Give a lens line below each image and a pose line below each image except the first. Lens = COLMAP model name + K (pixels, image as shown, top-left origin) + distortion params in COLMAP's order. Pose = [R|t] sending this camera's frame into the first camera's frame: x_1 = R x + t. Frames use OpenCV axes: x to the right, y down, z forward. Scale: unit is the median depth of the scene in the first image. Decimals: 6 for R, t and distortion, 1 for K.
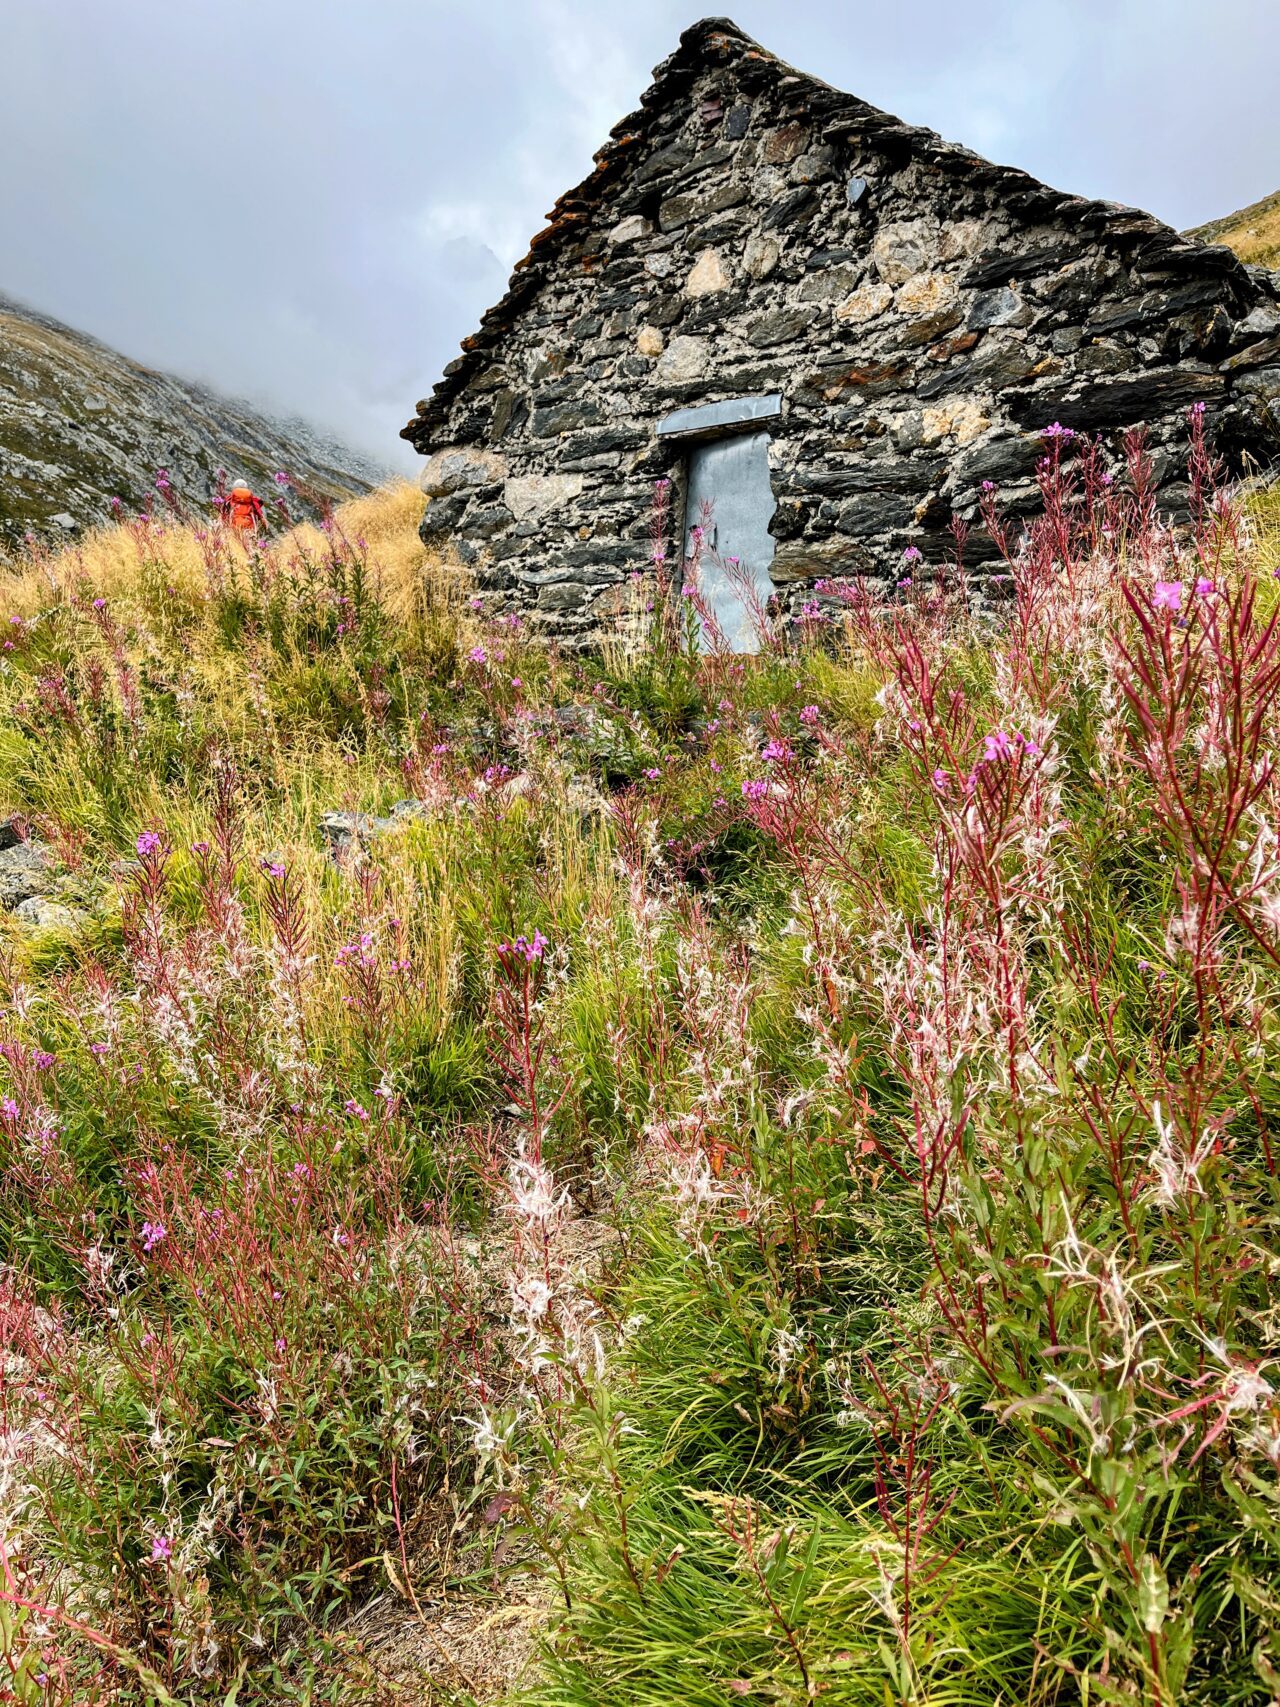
lens RADIAL K [[1297.4, 0, 640.8], [0, 1297.4, 853.2], [0, 0, 1]] dist [0.012359, -0.012406]
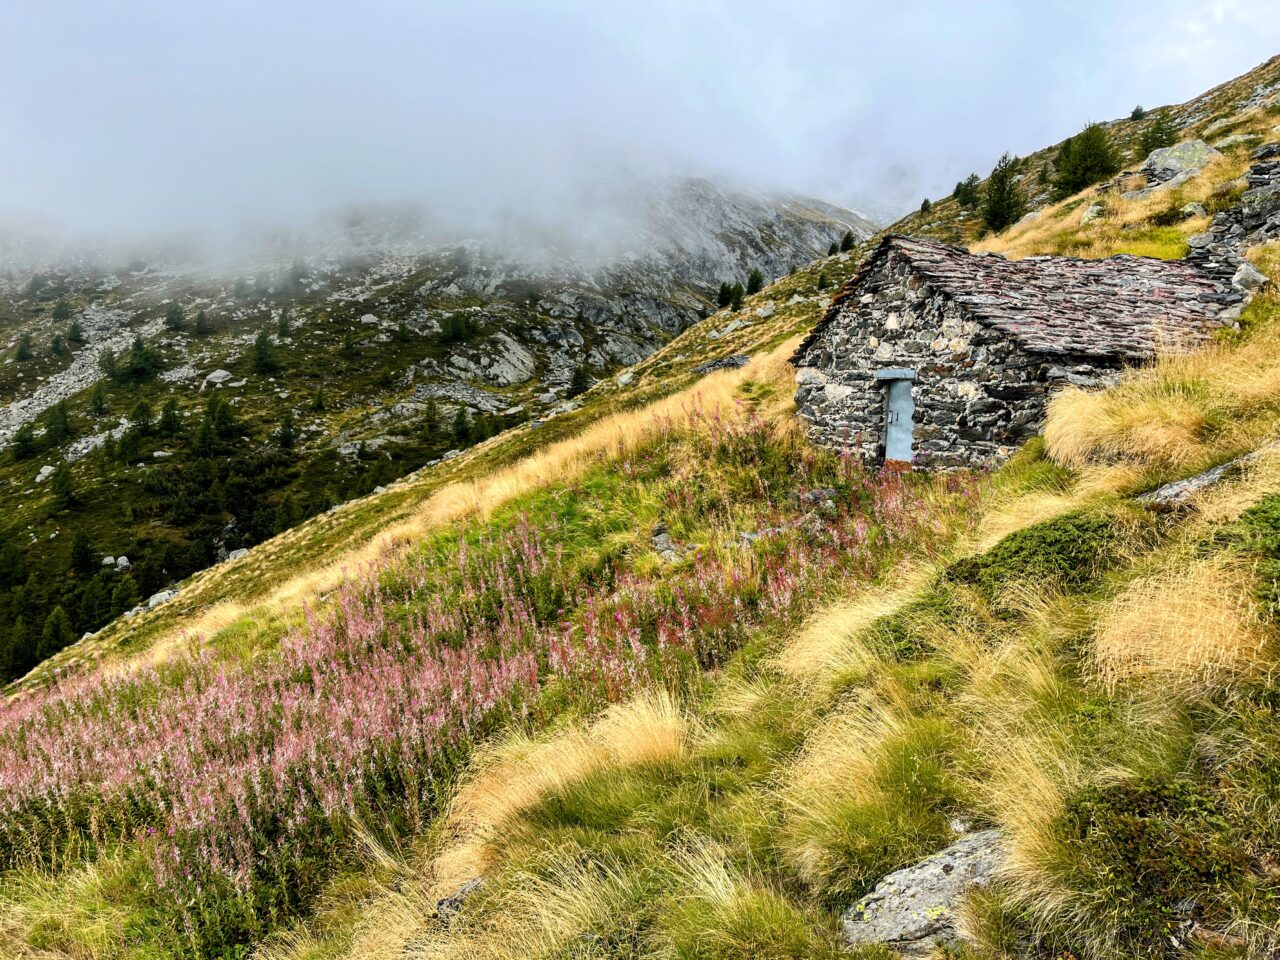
lens RADIAL K [[972.9, 0, 639.5], [0, 972.9, 479.5], [0, 0, 1]] dist [0.012359, -0.012406]
pose [[0.920833, 0.019368, -0.389475, 0.372310], [-0.018506, 0.999811, 0.005966, -0.126484], [0.389517, 0.001714, 0.921018, -1.090334]]
